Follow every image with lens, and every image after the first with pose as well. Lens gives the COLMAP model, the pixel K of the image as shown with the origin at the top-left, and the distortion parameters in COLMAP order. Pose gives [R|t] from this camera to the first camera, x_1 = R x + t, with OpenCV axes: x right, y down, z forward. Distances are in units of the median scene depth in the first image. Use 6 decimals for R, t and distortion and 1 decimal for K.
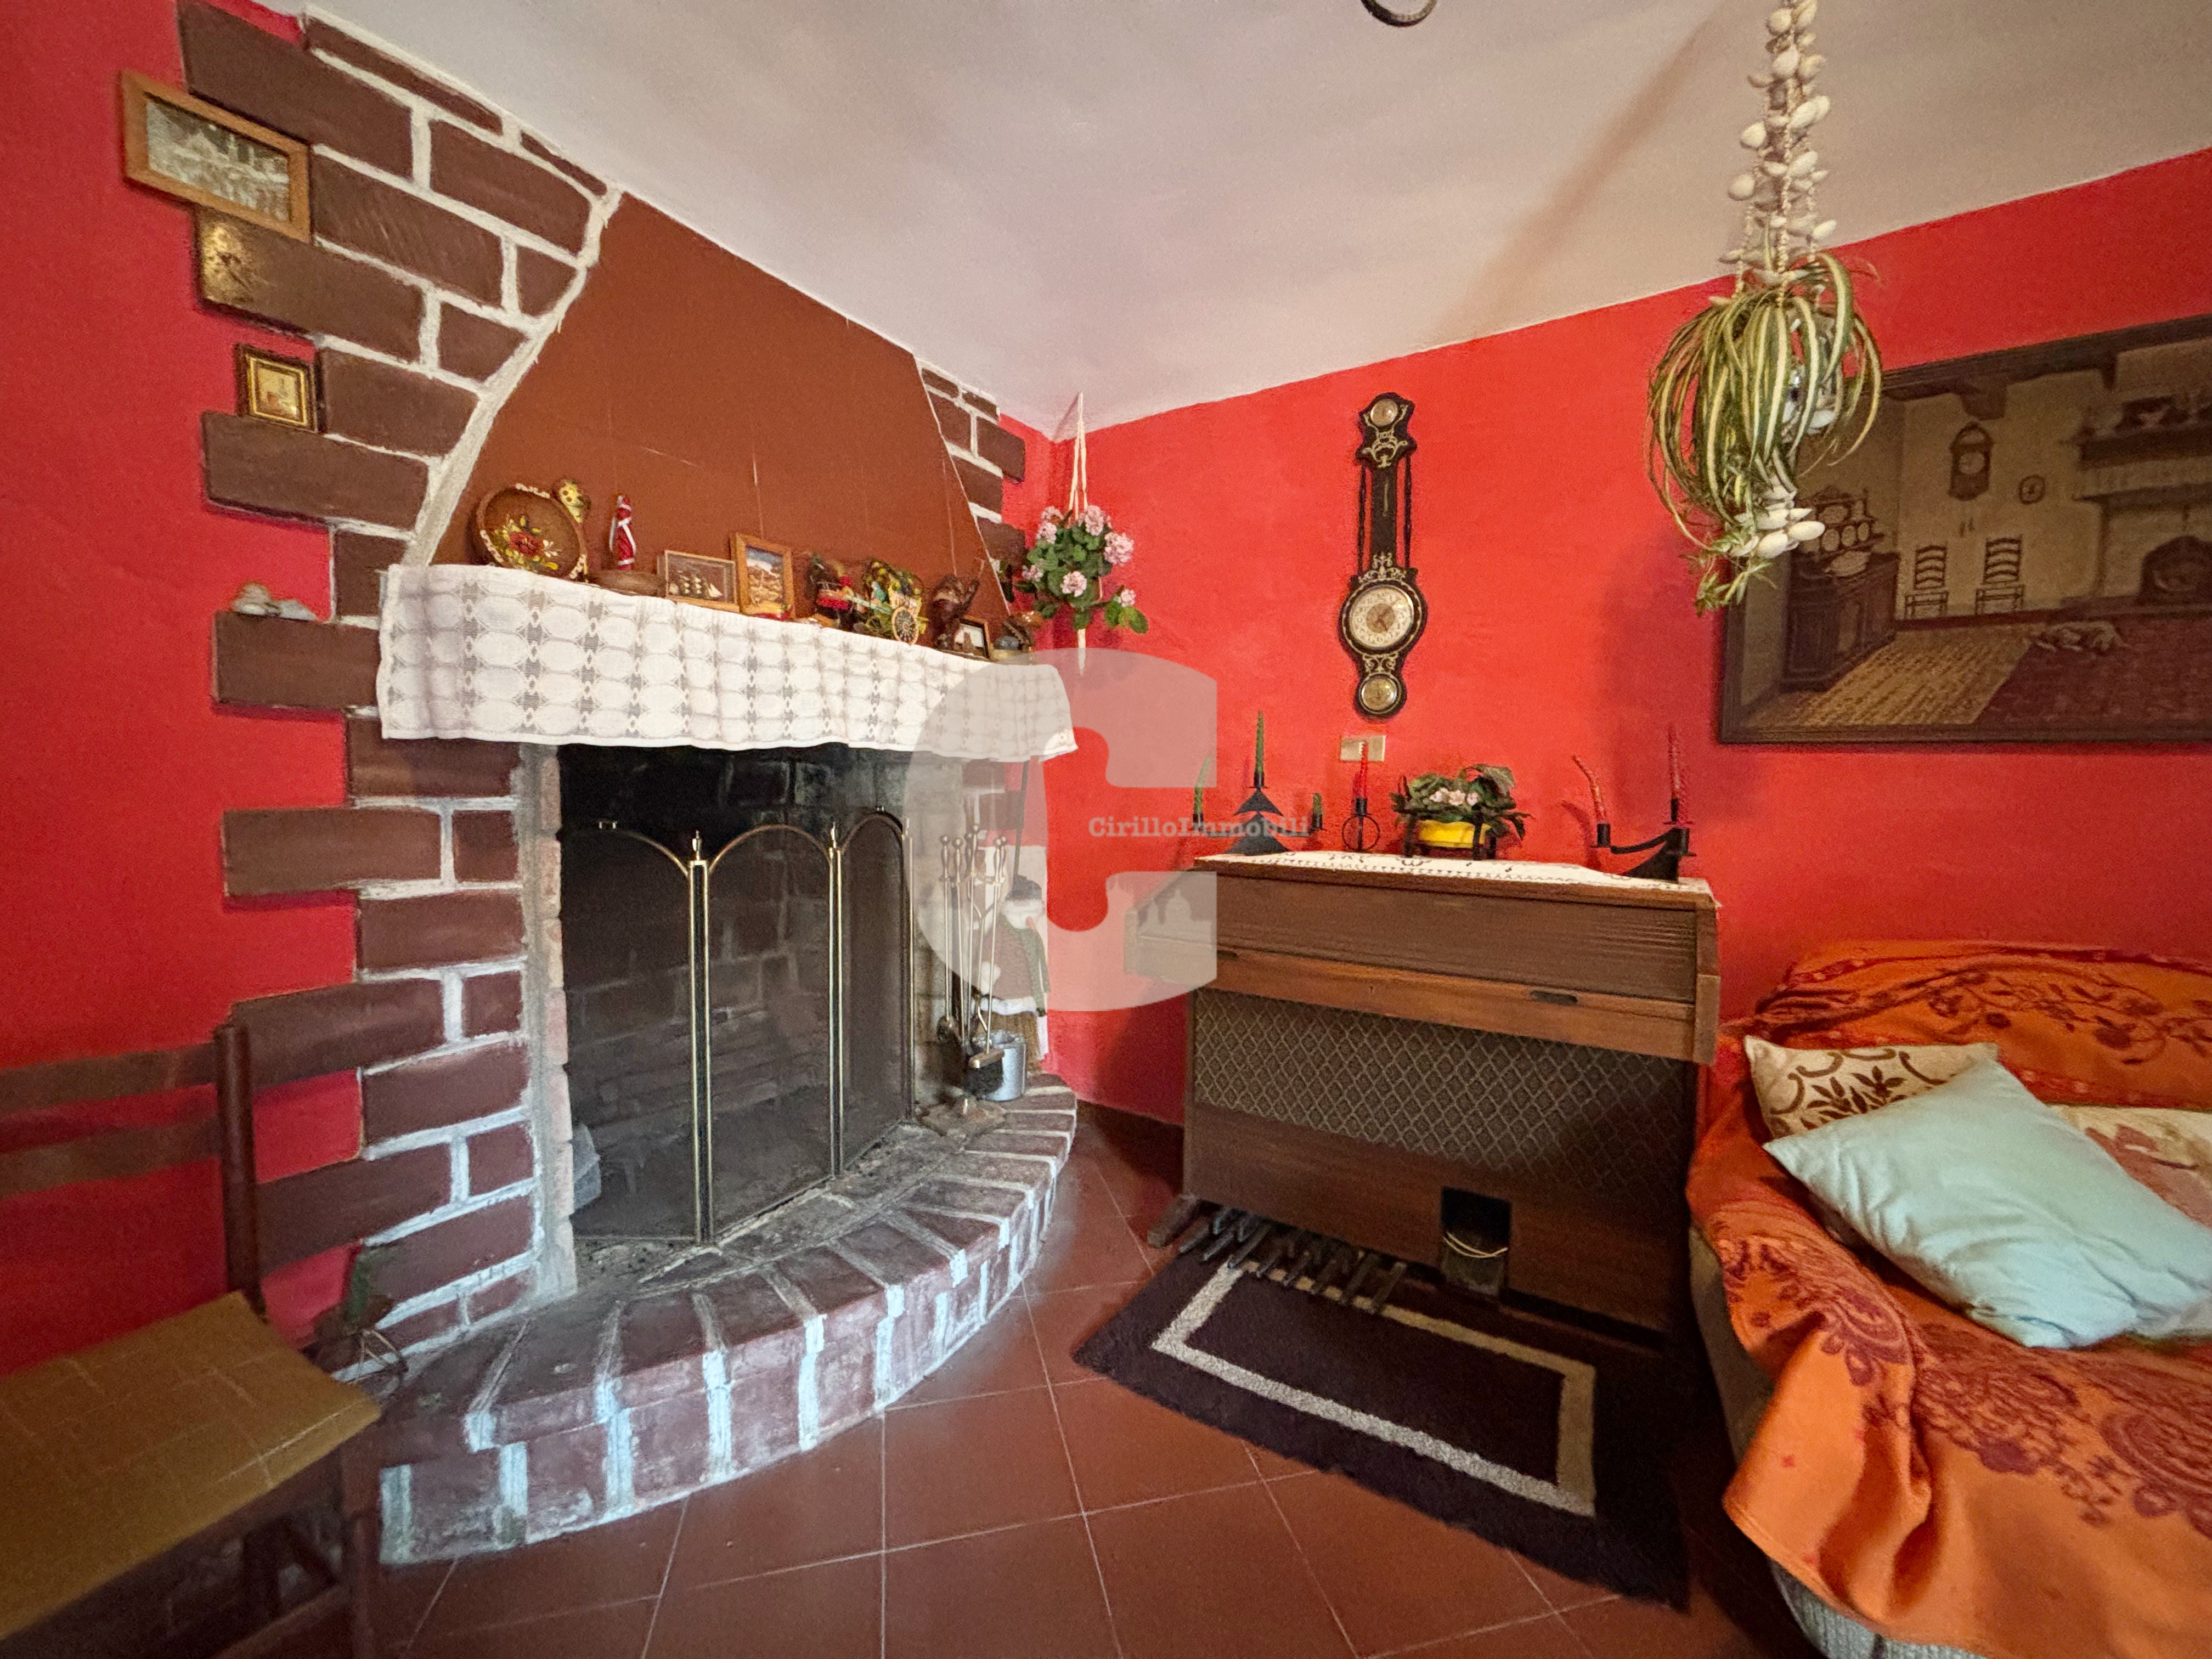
lens RADIAL K [[890.7, 0, 1104.9], [0, 890.7, 826.3], [0, 0, 1]] dist [-0.000251, -0.000201]
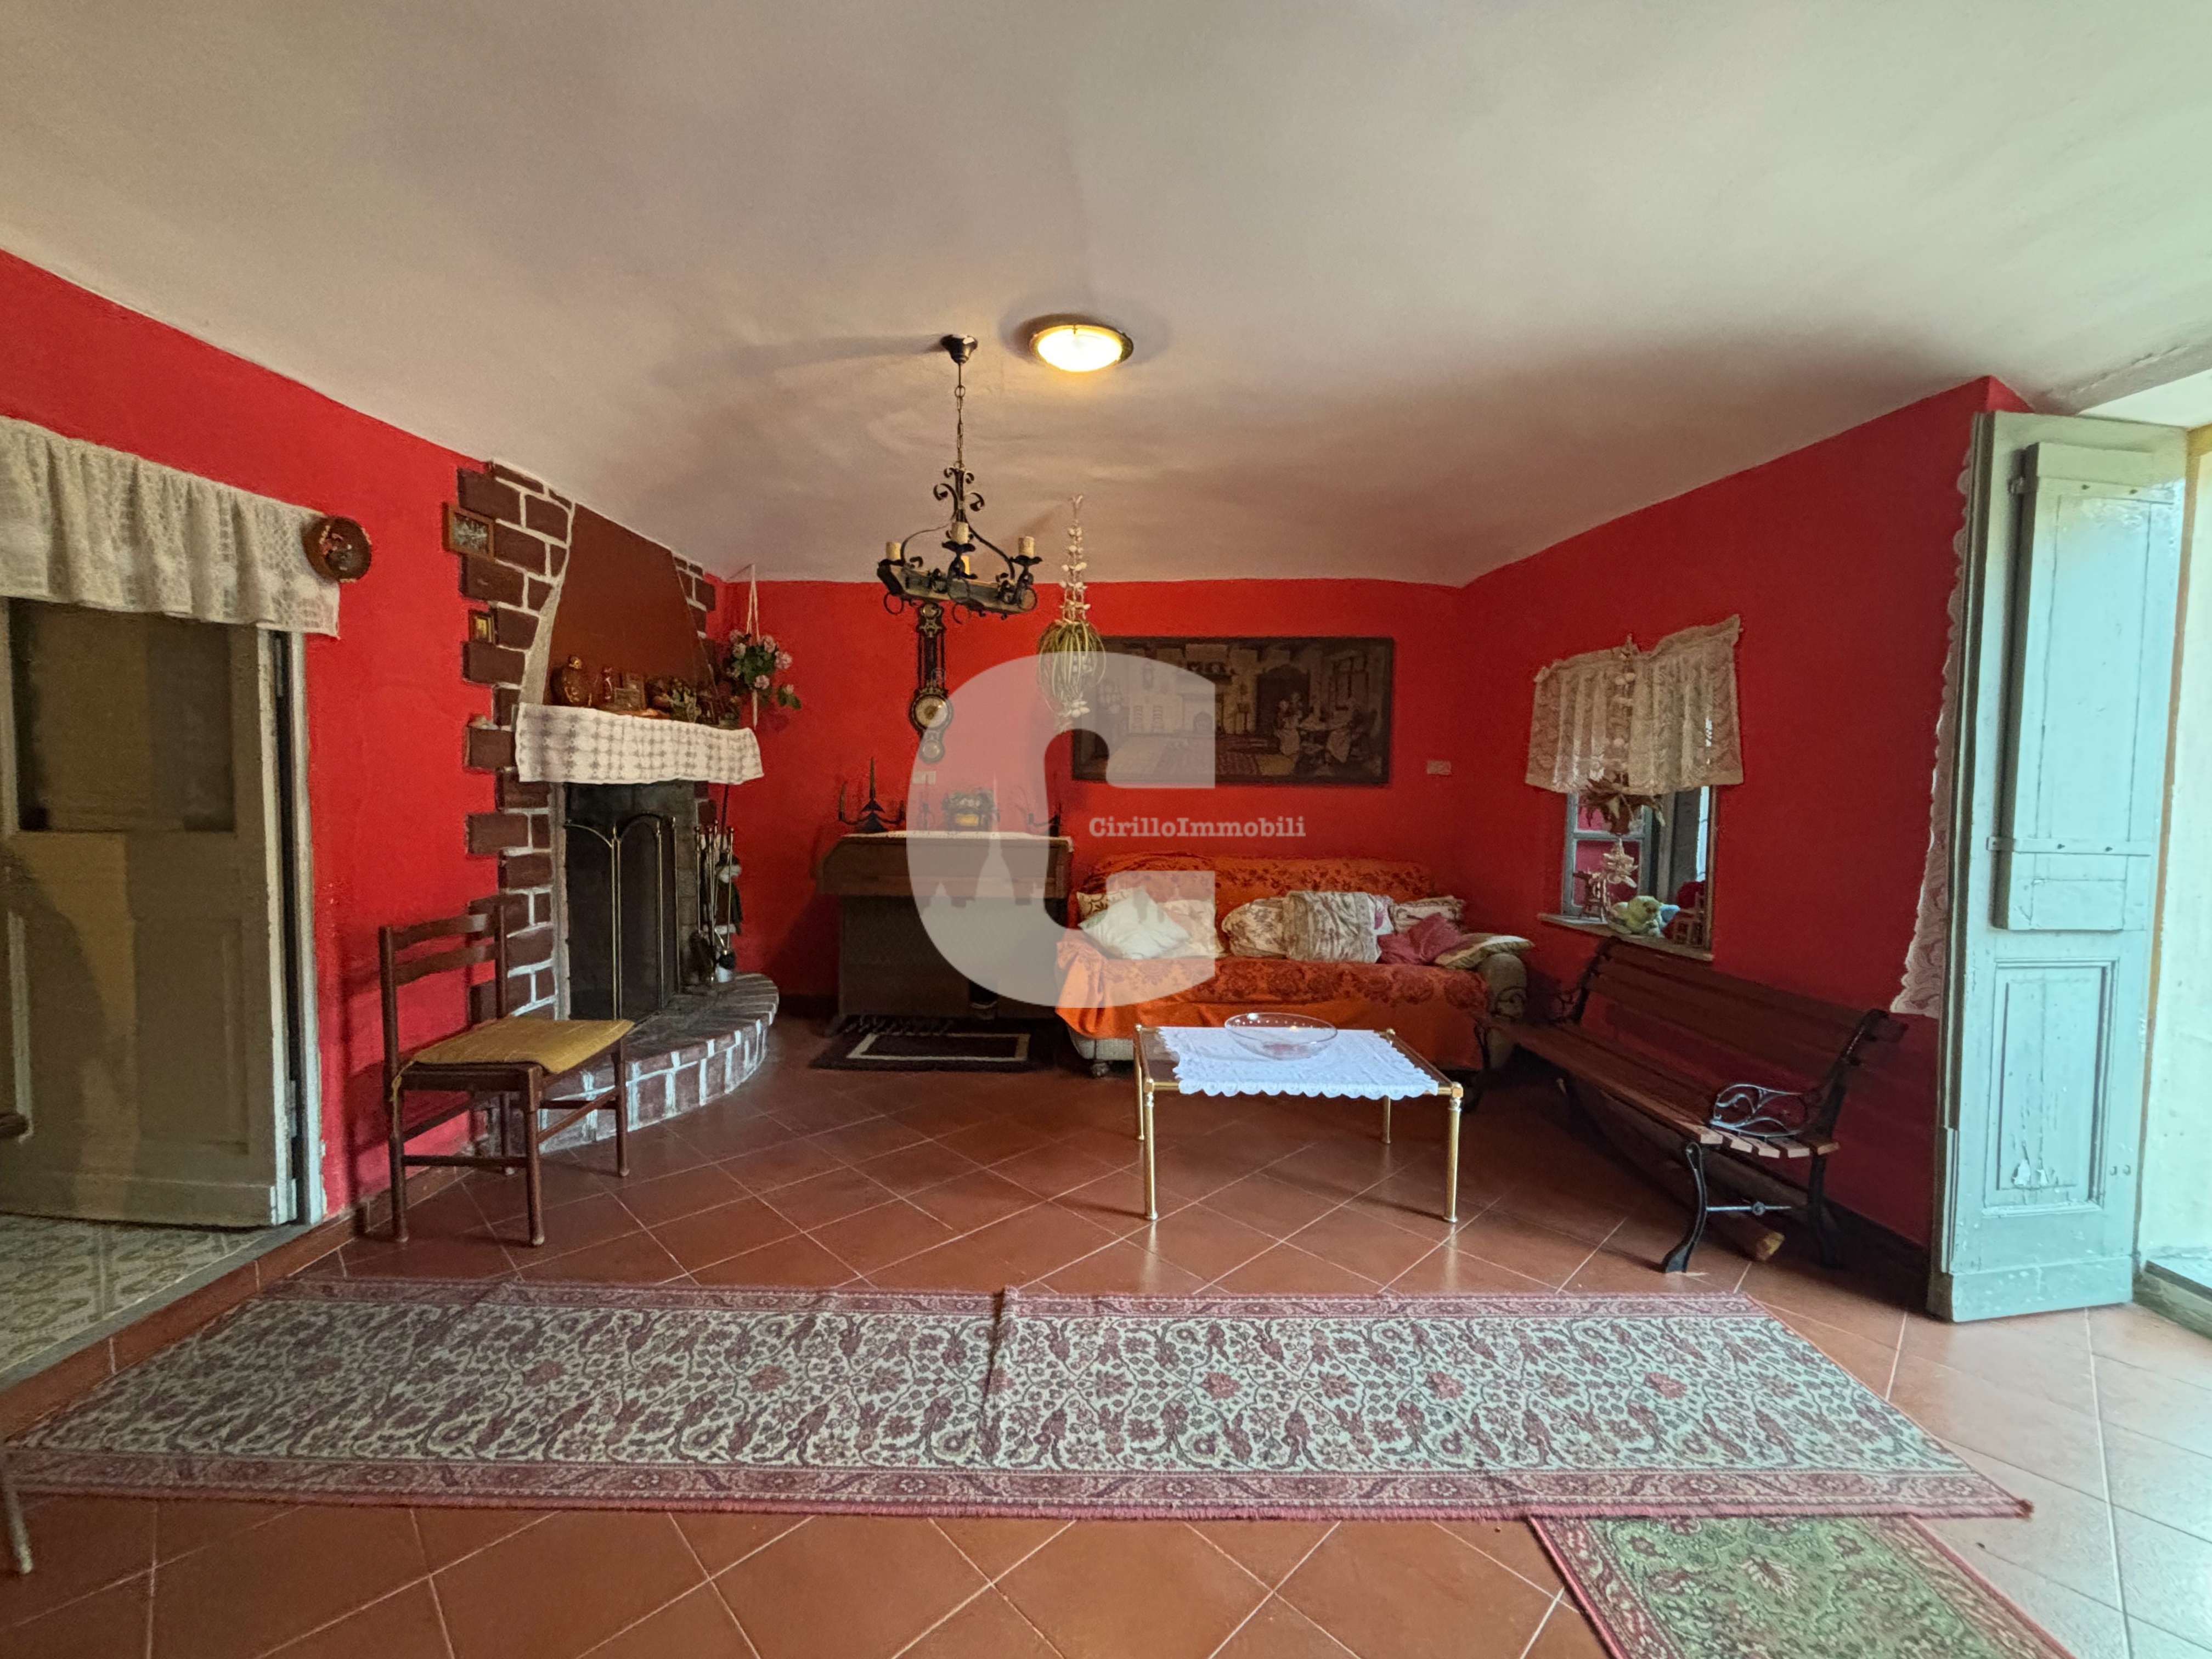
lens RADIAL K [[890.7, 0, 1105.2], [0, 890.7, 825.3], [0, 0, 1]] dist [-0.000251, -0.000201]
pose [[0.853968, -0.023298, 0.519803, -0.609412], [0.024685, 0.999686, 0.004253, 0.029699], [-0.519739, 0.009199, 0.854276, -1.374953]]
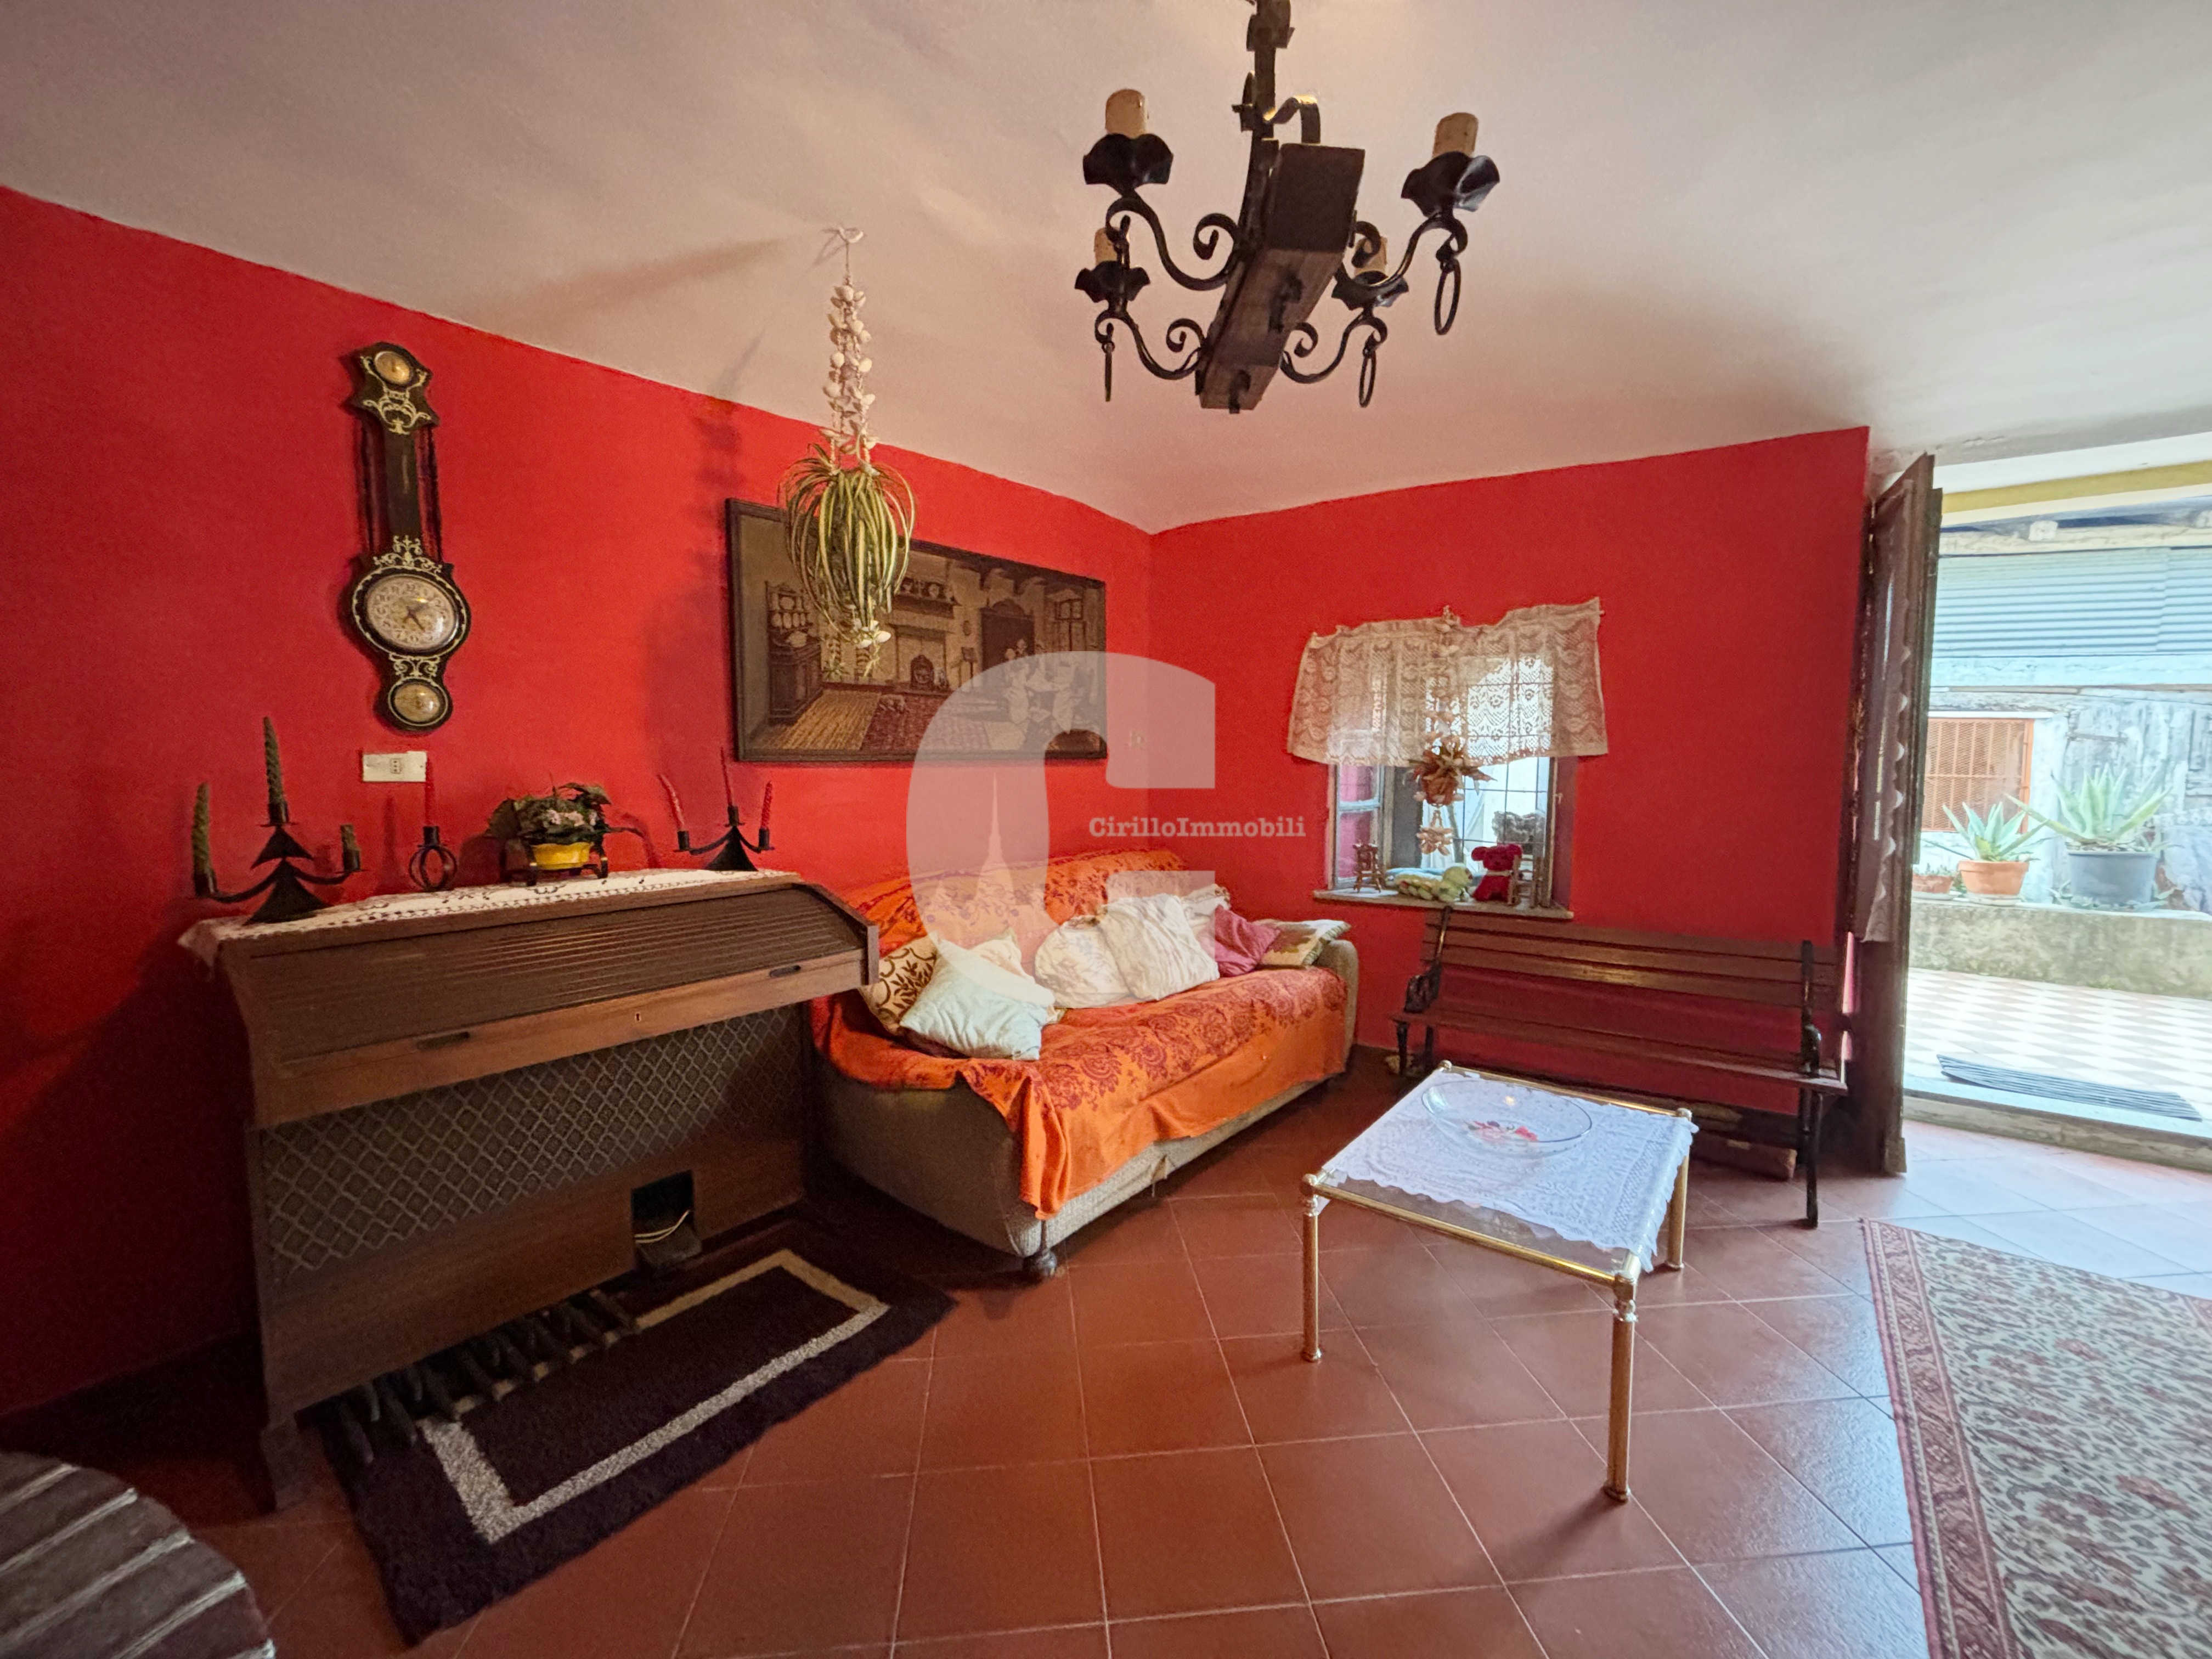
lens RADIAL K [[890.7, 0, 1104.0], [0, 890.7, 822.9], [0, 0, 1]] dist [-0.000251, -0.000201]
pose [[0.140698, -0.086337, 0.986281, -0.690971], [0.063653, 0.994918, 0.078013, -0.091767], [-0.988004, 0.051803, 0.145479, 0.363138]]
